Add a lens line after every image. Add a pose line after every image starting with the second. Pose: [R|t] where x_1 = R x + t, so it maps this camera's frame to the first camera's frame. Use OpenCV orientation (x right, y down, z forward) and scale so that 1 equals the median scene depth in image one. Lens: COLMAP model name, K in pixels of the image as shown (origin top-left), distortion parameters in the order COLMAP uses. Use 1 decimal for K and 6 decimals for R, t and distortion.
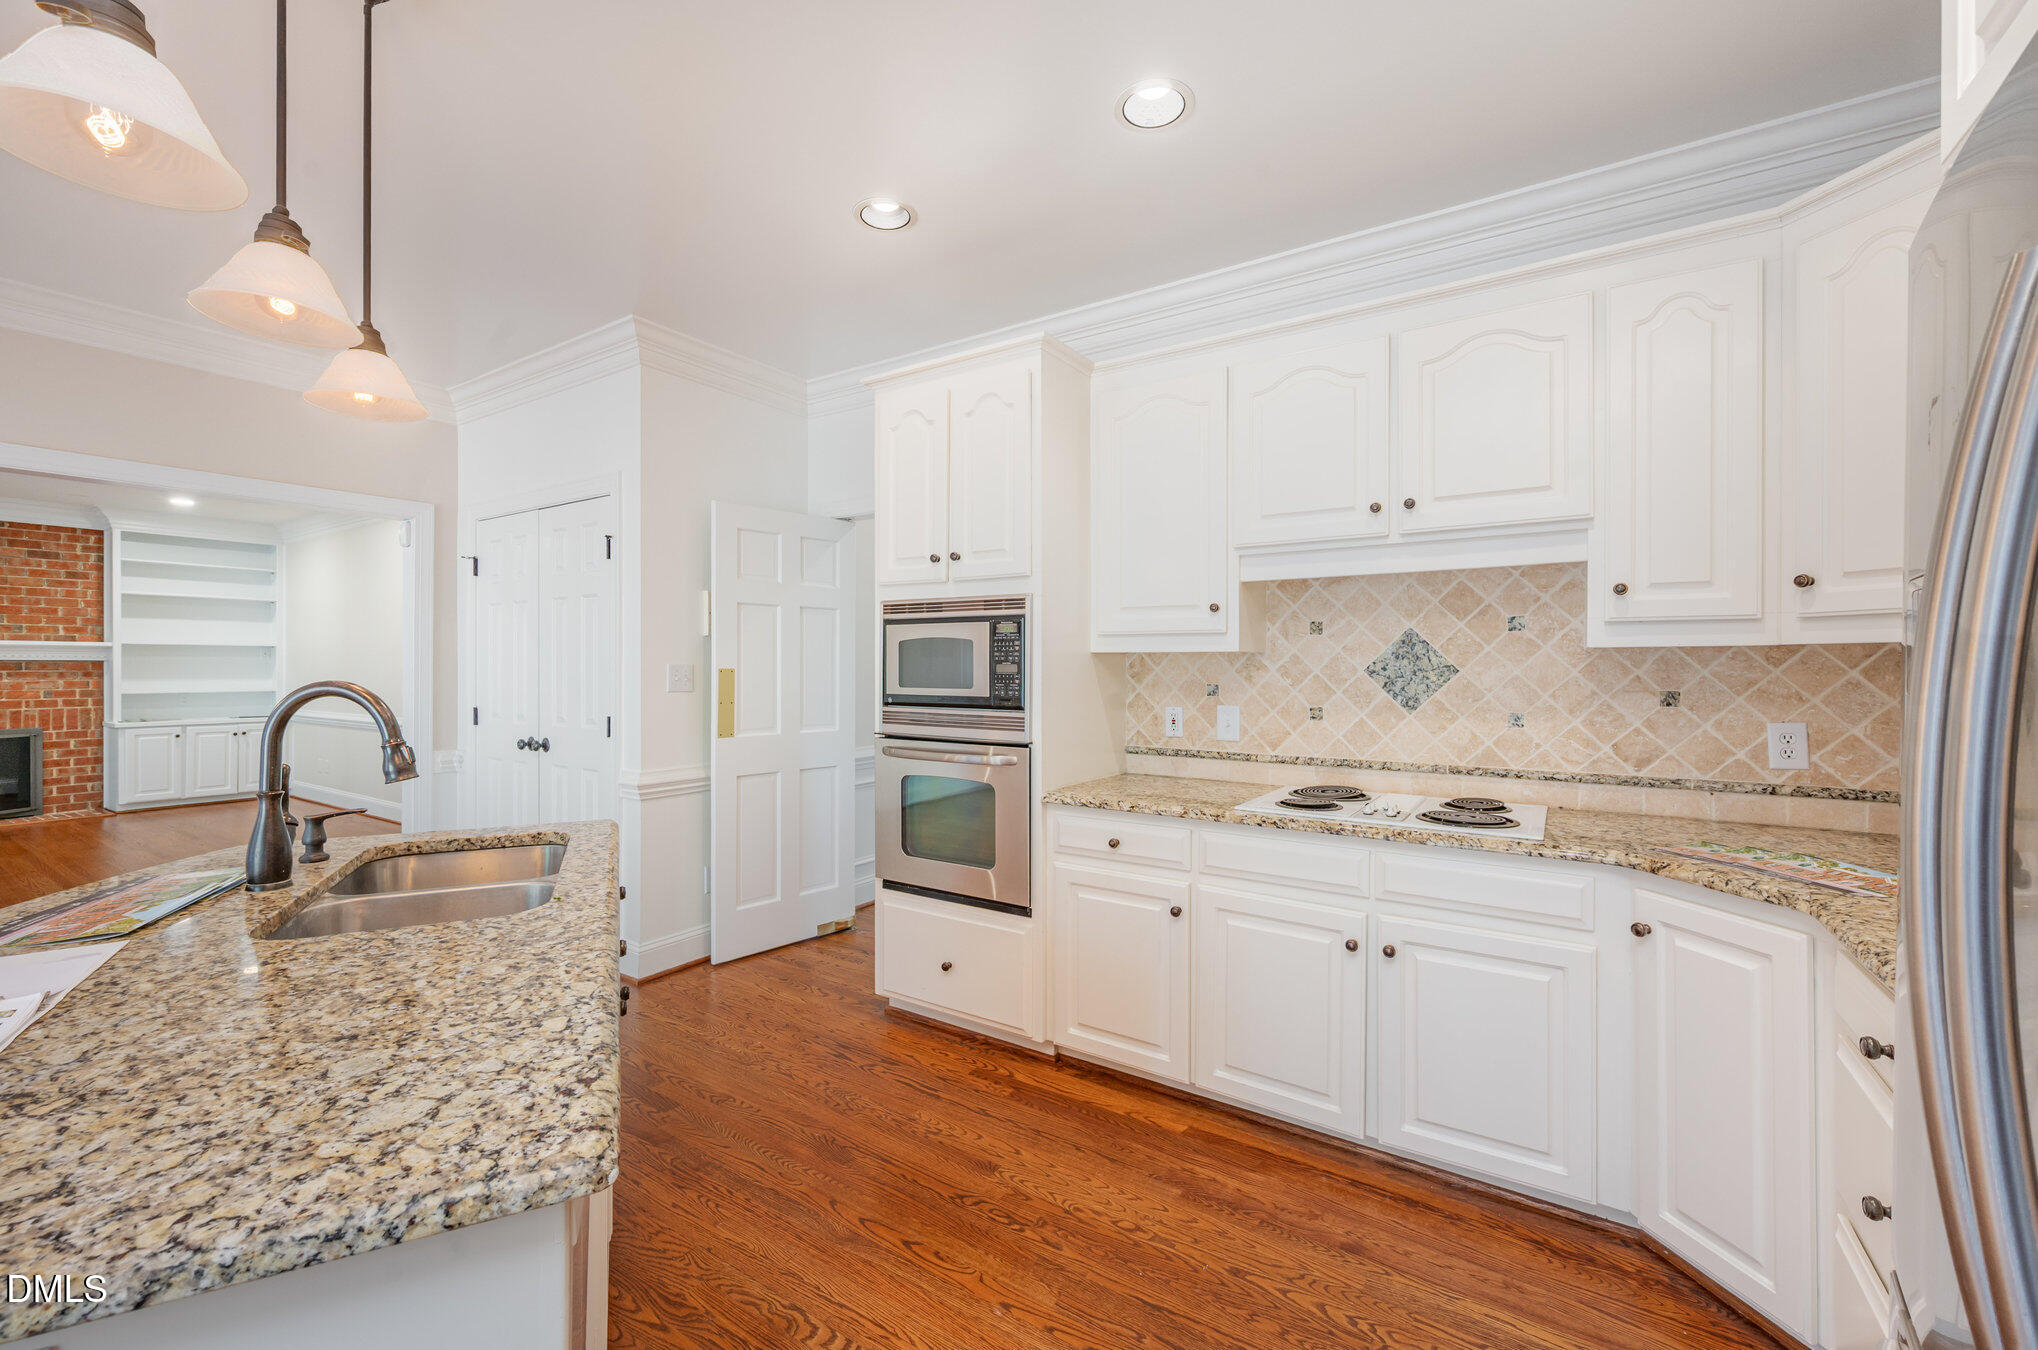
lens RADIAL K [[828.5, 0, 1019.0], [0, 828.5, 675.0], [0, 0, 1]] dist [-0.001900, -0.000220]
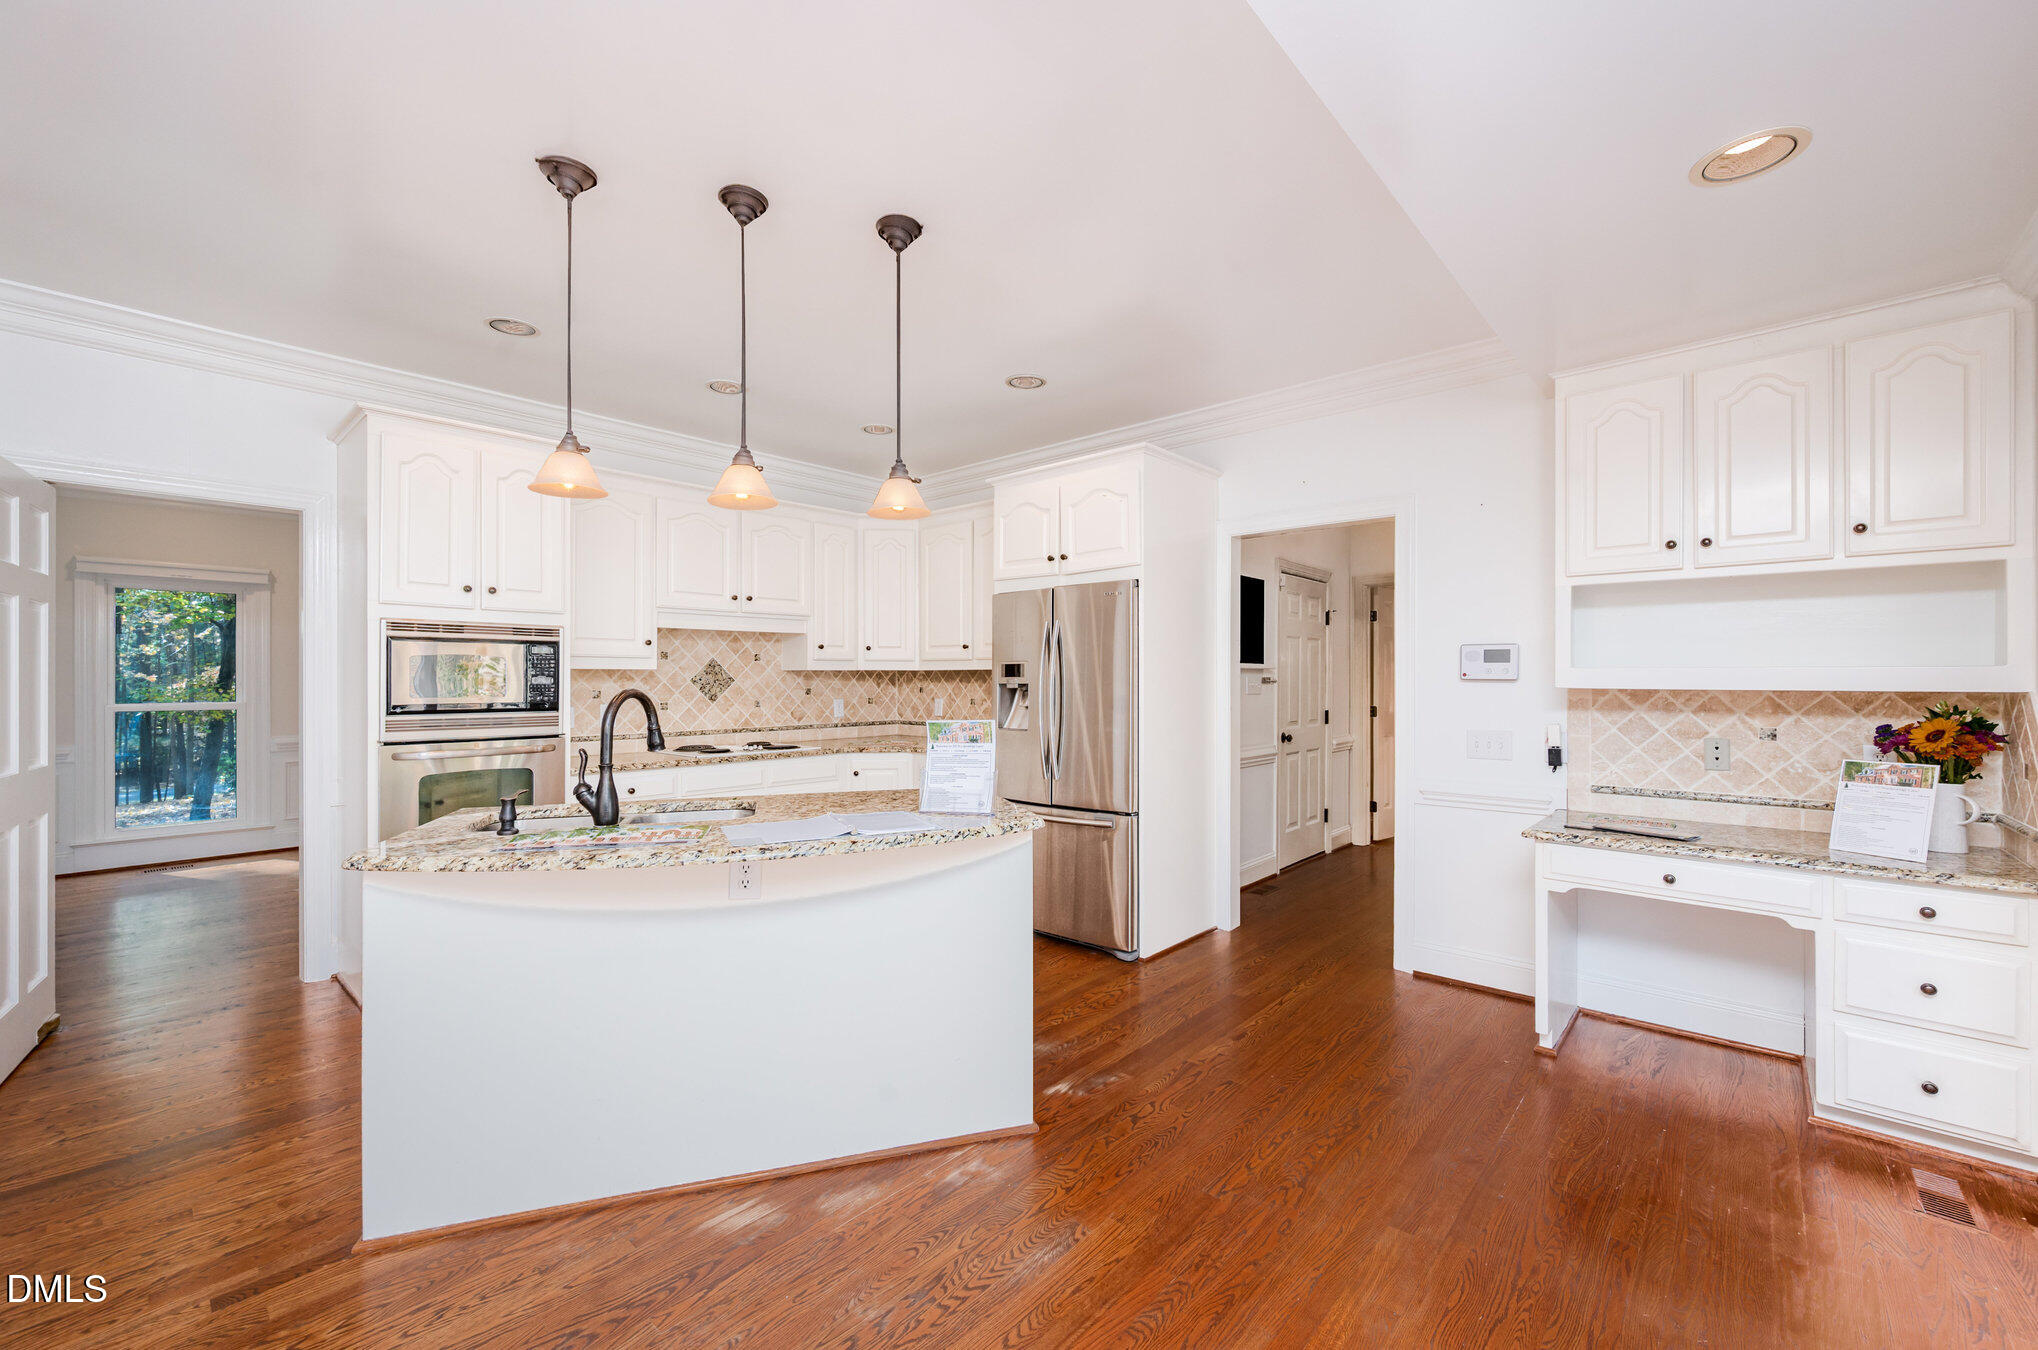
lens RADIAL K [[819.4, 0, 1019.0], [0, 819.4, 675.0], [0, 0, 1]] dist [0.002615, 0.000230]
pose [[0.142723, 0.002148, 0.989760, -1.258856], [0.008300, 0.999960, -0.003367, -0.005786], [-0.989728, 0.008695, 0.142699, 0.043585]]
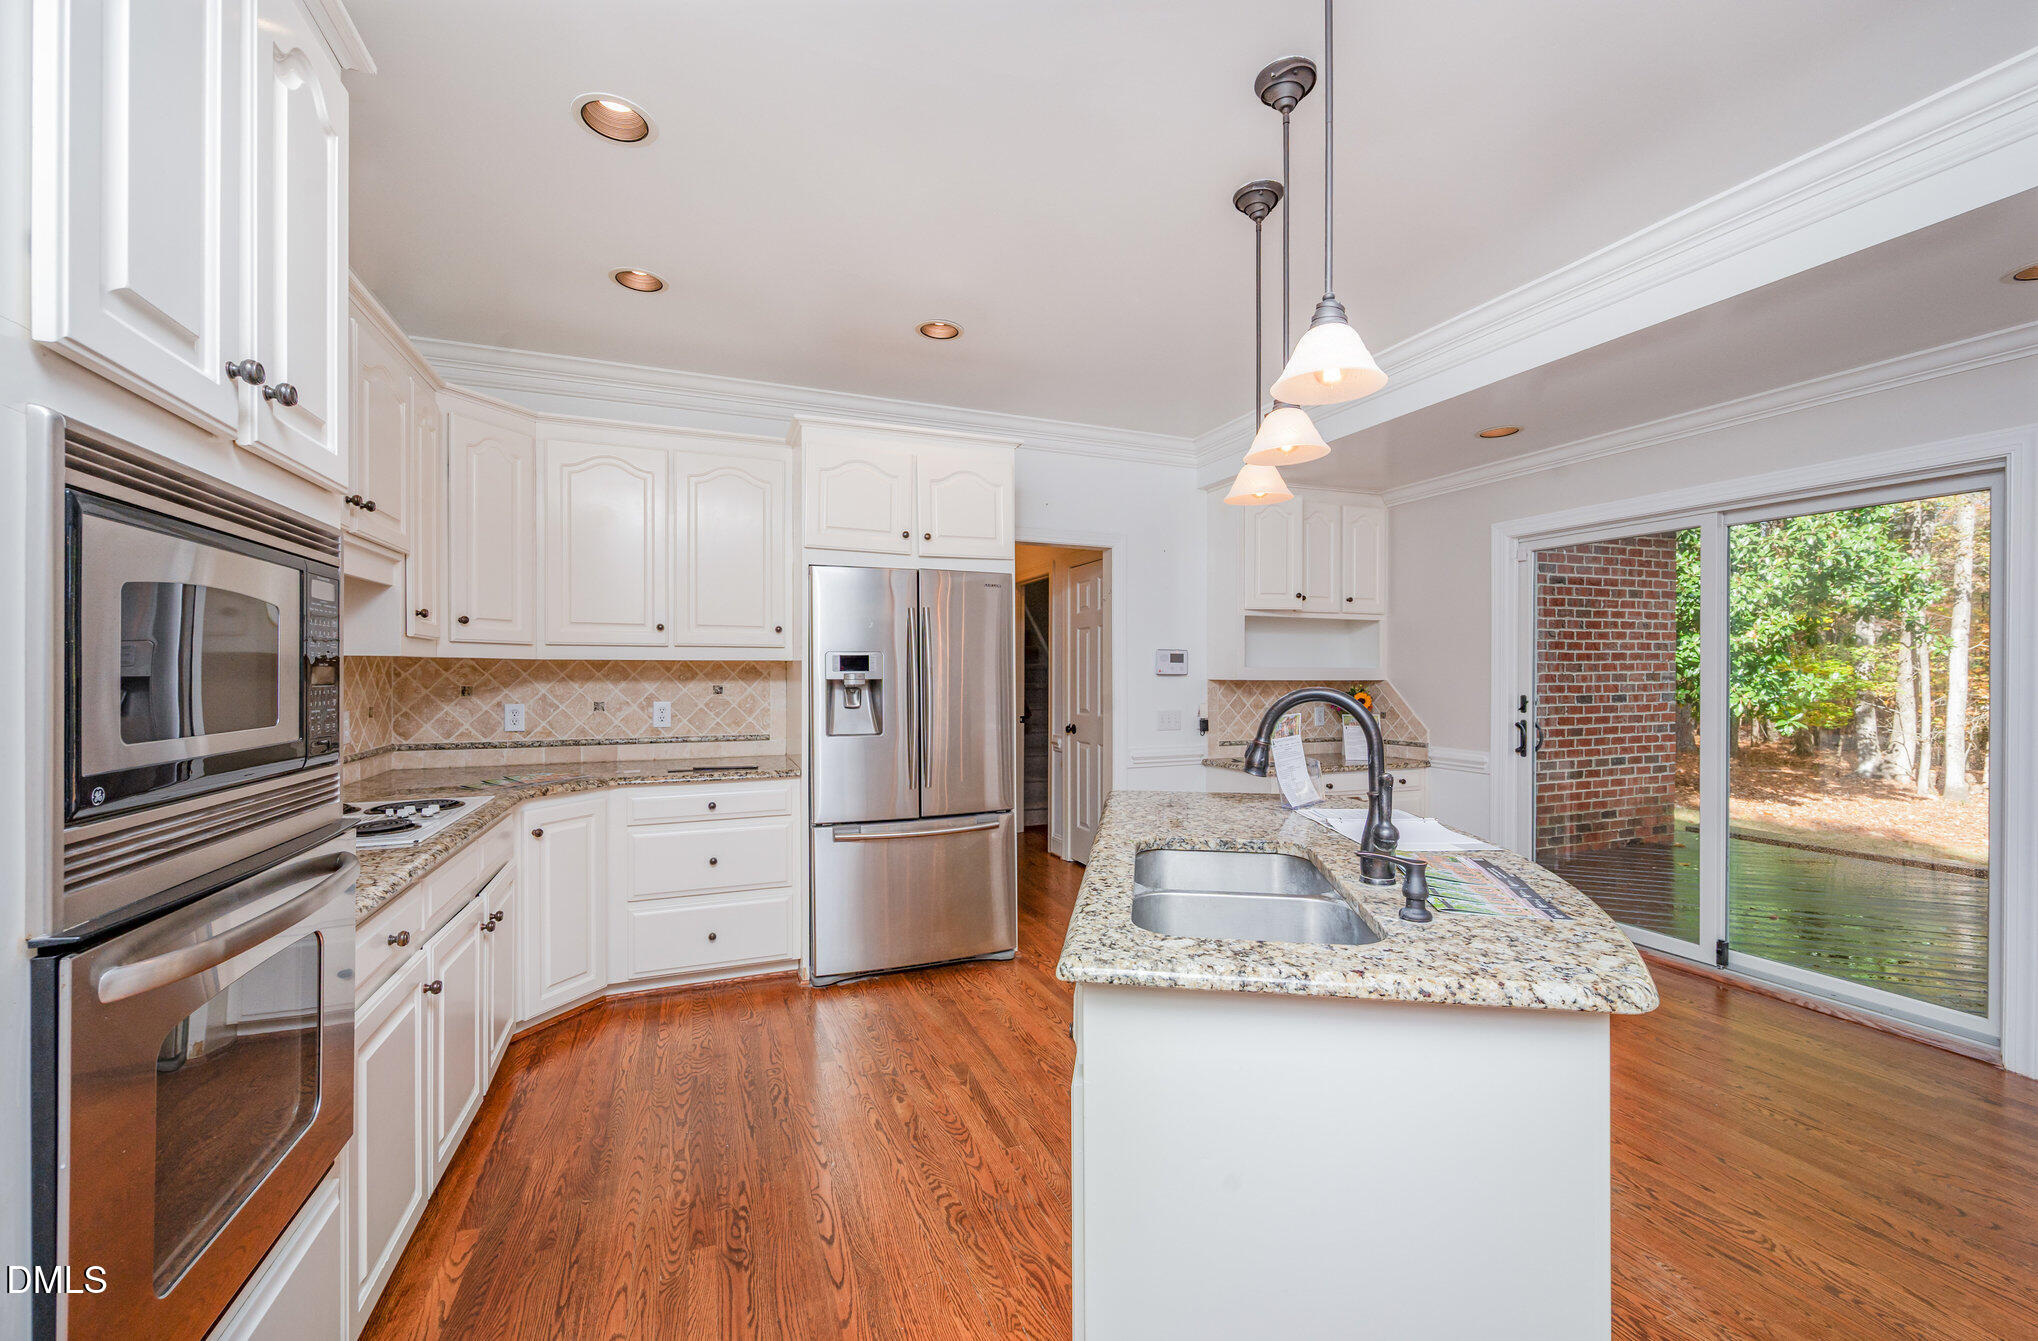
lens RADIAL K [[810.8, 0, 1019.0], [0, 810.8, 670.5], [0, 0, 1]] dist [-0.000607, -0.000125]
pose [[-0.824985, -0.001609, 0.565153, -0.626166], [0.000647, 0.999993, 0.003790, -0.012792], [-0.565155, 0.003492, -0.824977, 1.189607]]
